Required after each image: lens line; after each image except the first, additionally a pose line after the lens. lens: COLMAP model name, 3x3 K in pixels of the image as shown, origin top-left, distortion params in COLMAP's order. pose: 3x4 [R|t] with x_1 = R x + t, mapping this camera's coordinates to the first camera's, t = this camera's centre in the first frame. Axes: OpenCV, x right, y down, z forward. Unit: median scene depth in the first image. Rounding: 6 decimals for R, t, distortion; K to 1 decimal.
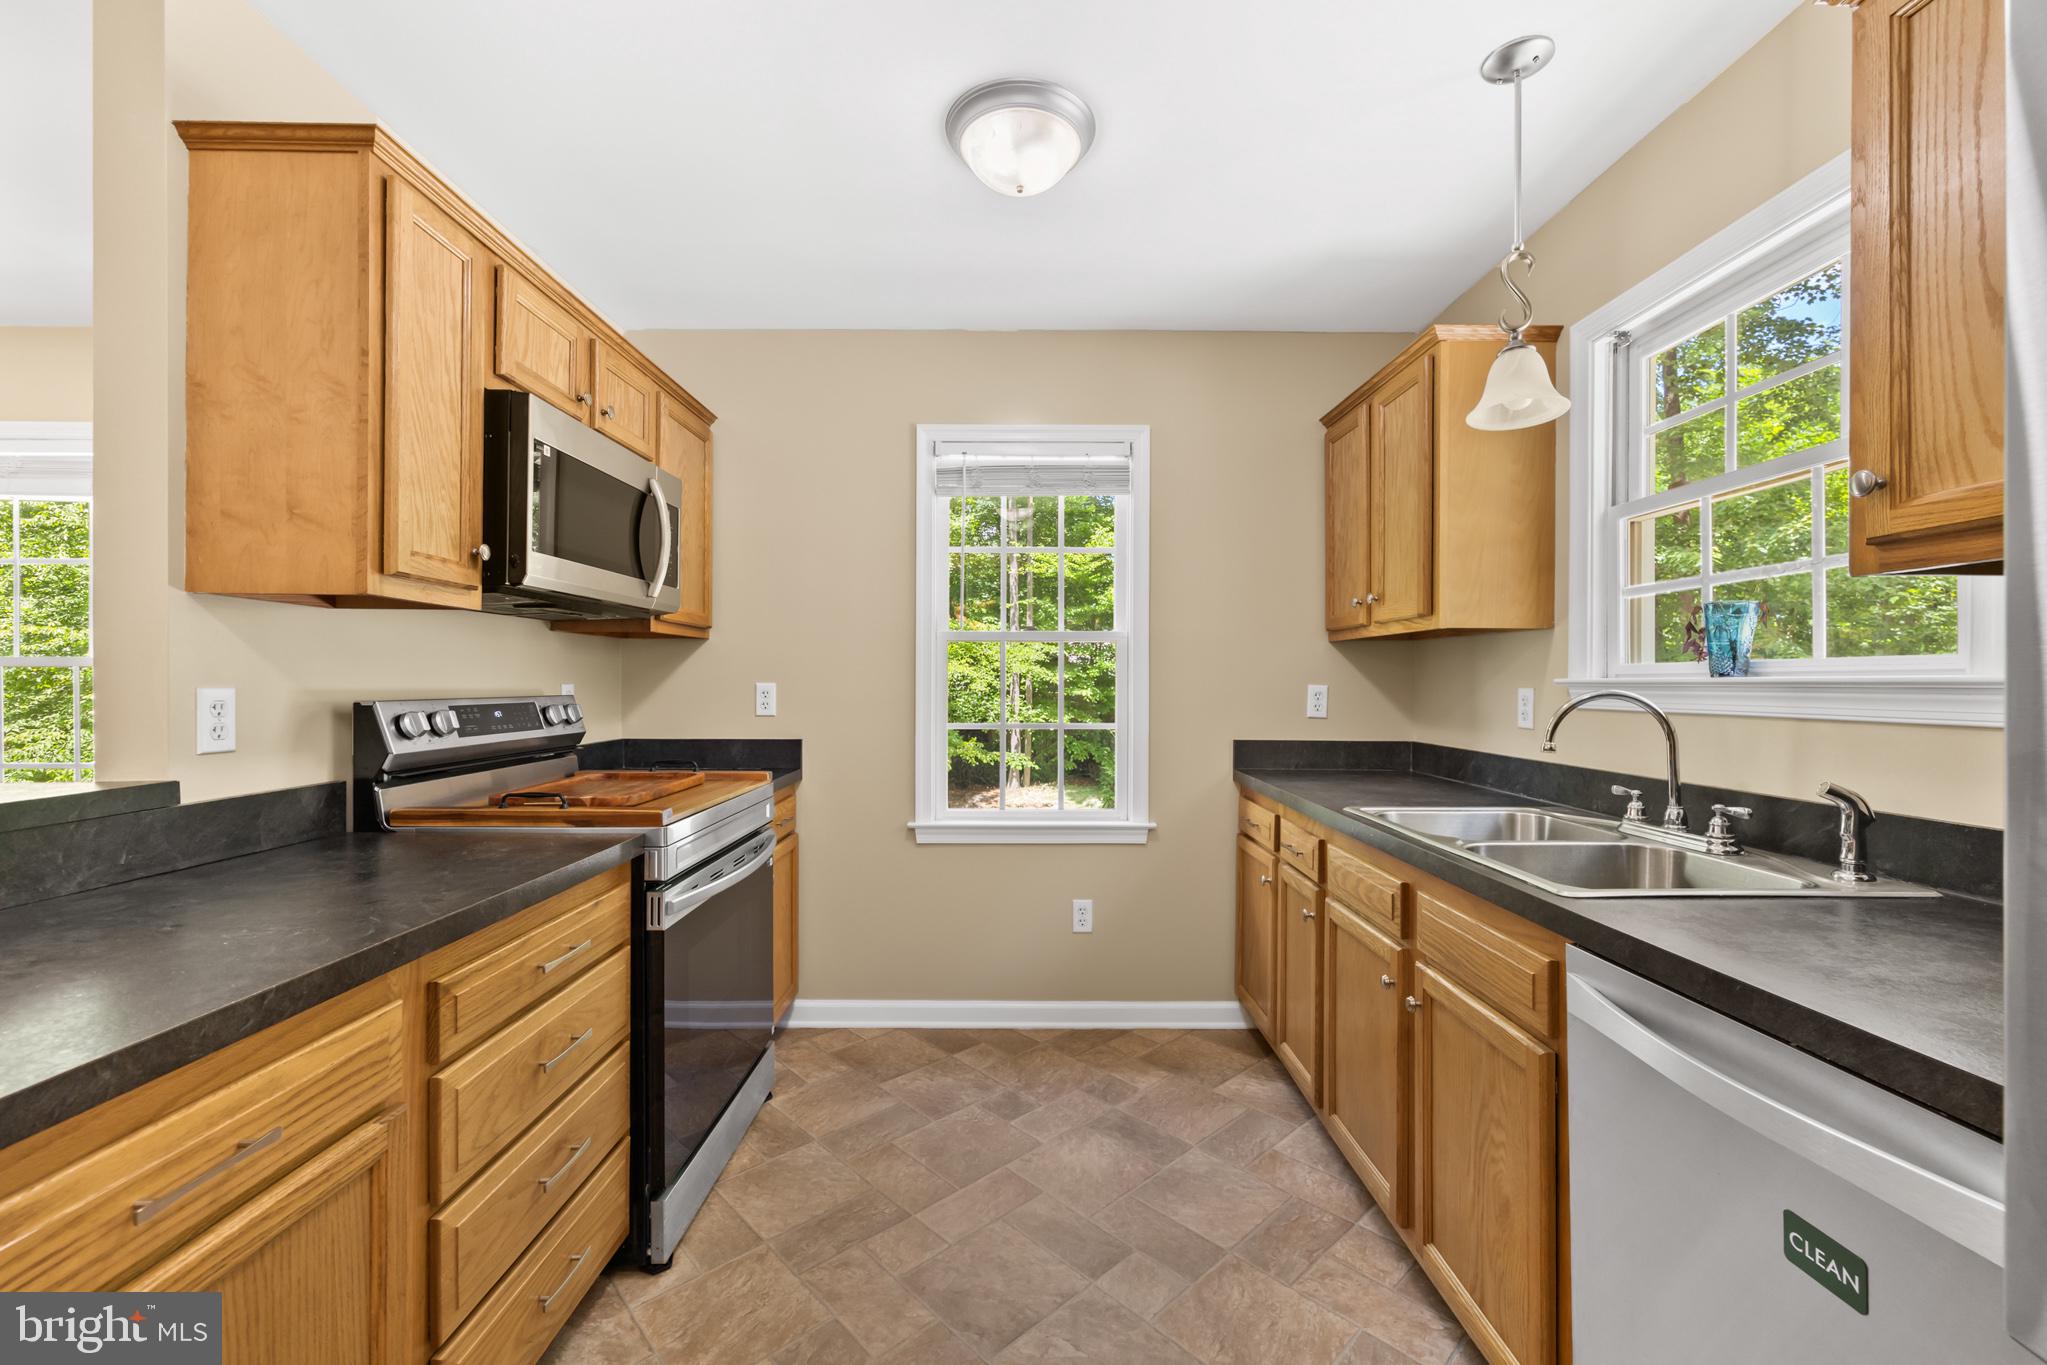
lens RADIAL K [[819.8, 0, 1014.8], [0, 819.8, 681.3], [0, 0, 1]] dist [0.001313, 0.000411]
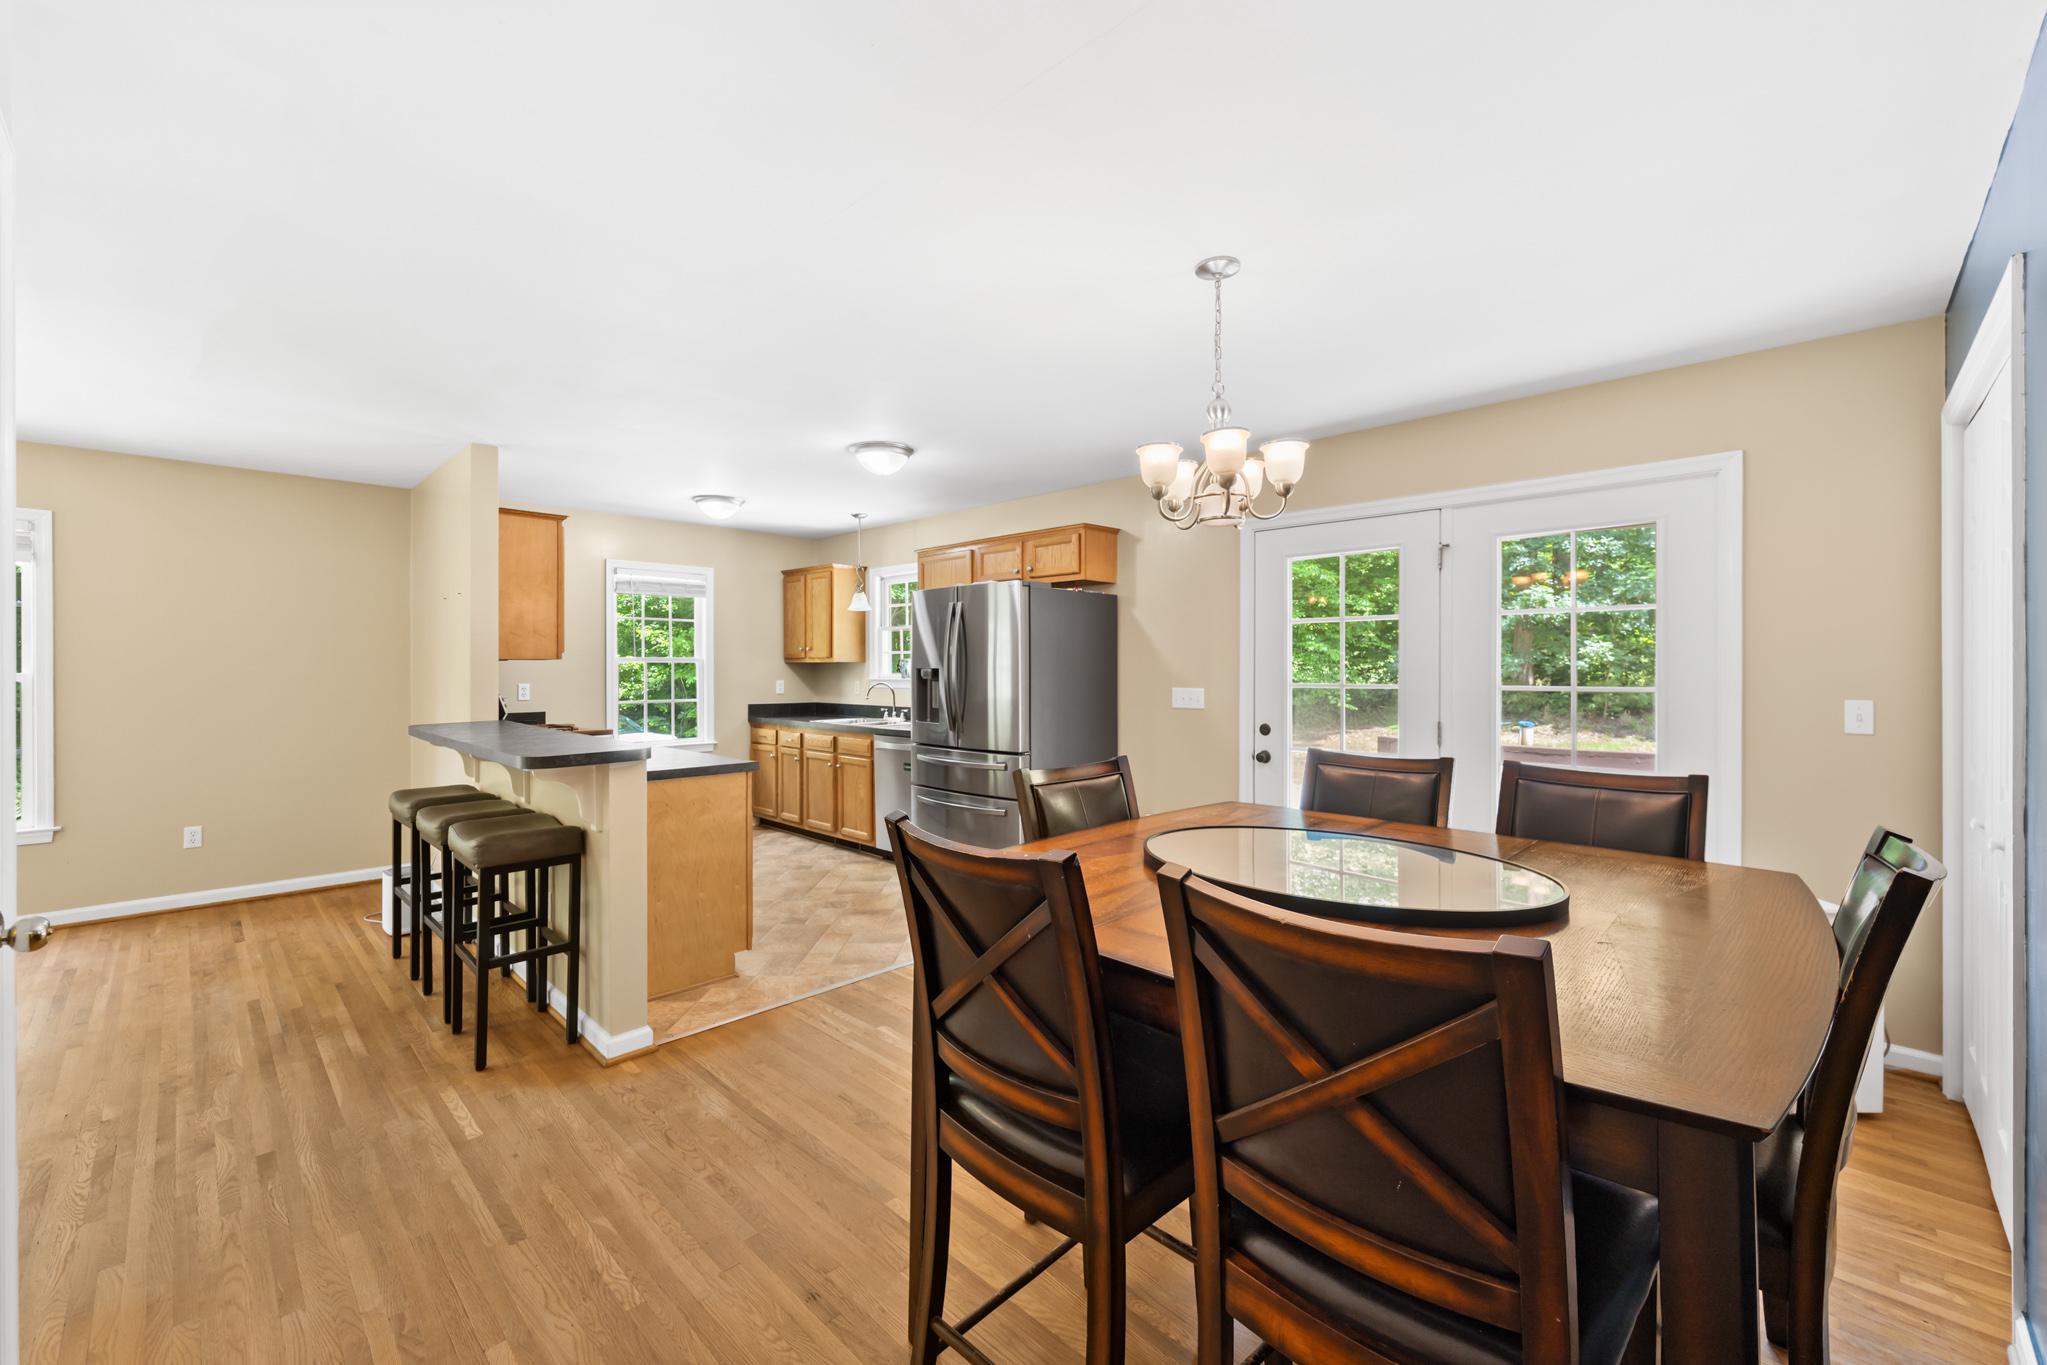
lens RADIAL K [[819.8, 0, 1014.8], [0, 819.8, 681.3], [0, 0, 1]] dist [0.001313, 0.000411]
pose [[0.699666, -0.015372, 0.714305, -1.322203], [0.004168, 0.999839, 0.017434, -0.048921], [-0.714458, -0.009220, 0.699617, -1.791288]]
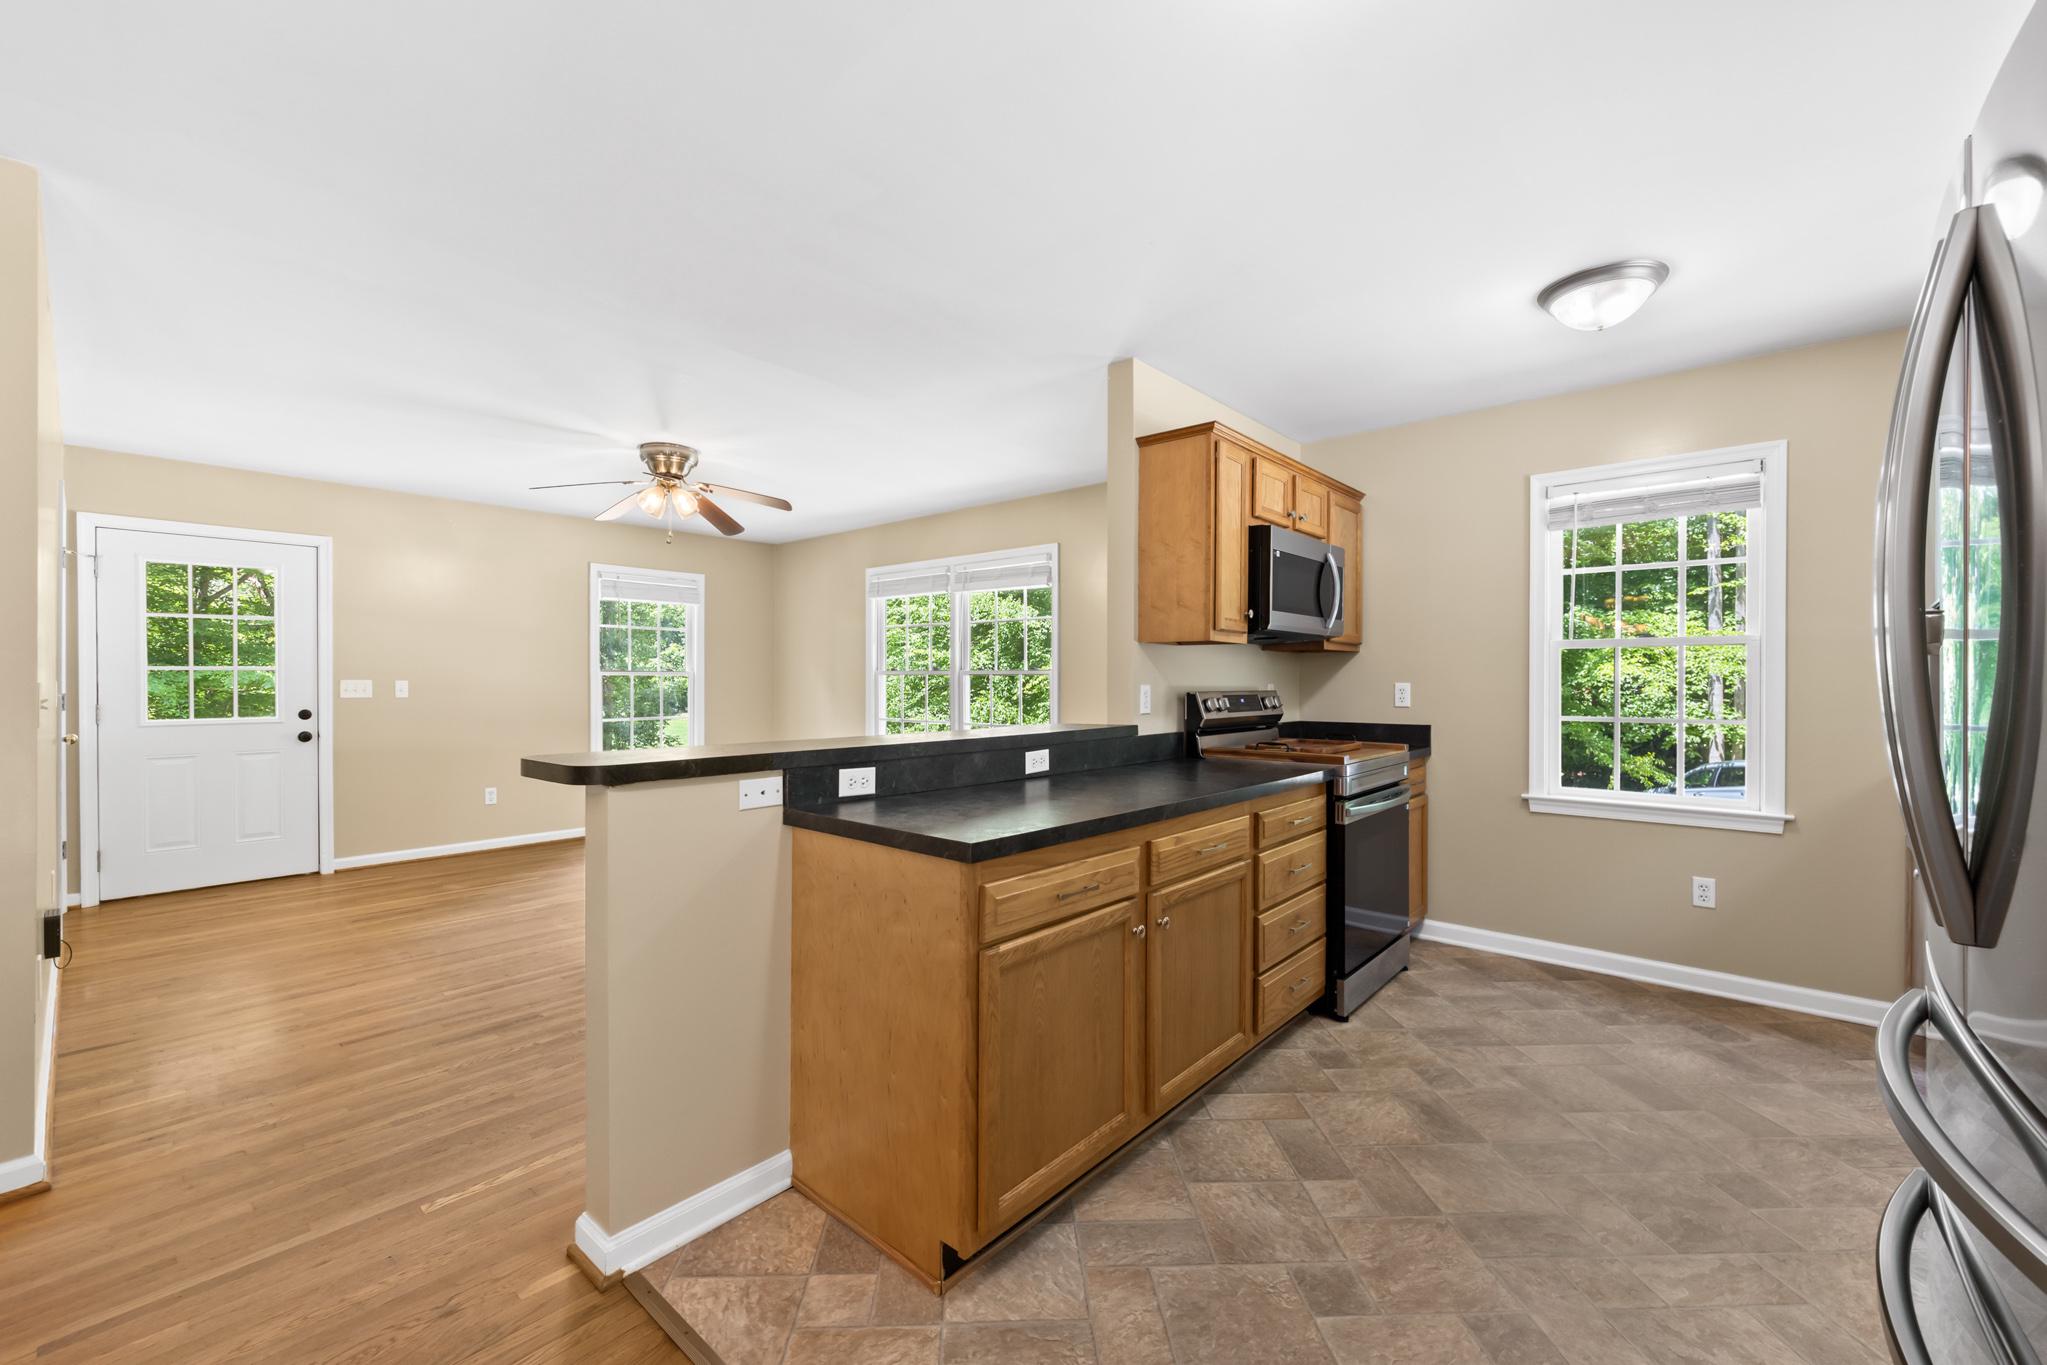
lens RADIAL K [[809.6, 0, 1028.5], [0, 809.6, 689.3], [0, 0, 1]] dist [-0.000047, 0.000209]
pose [[0.755641, 0.002198, -0.654982, 0.165185], [0.001384, 0.999987, 0.004953, 0.006827], [0.654984, -0.004649, 0.755628, -0.644050]]
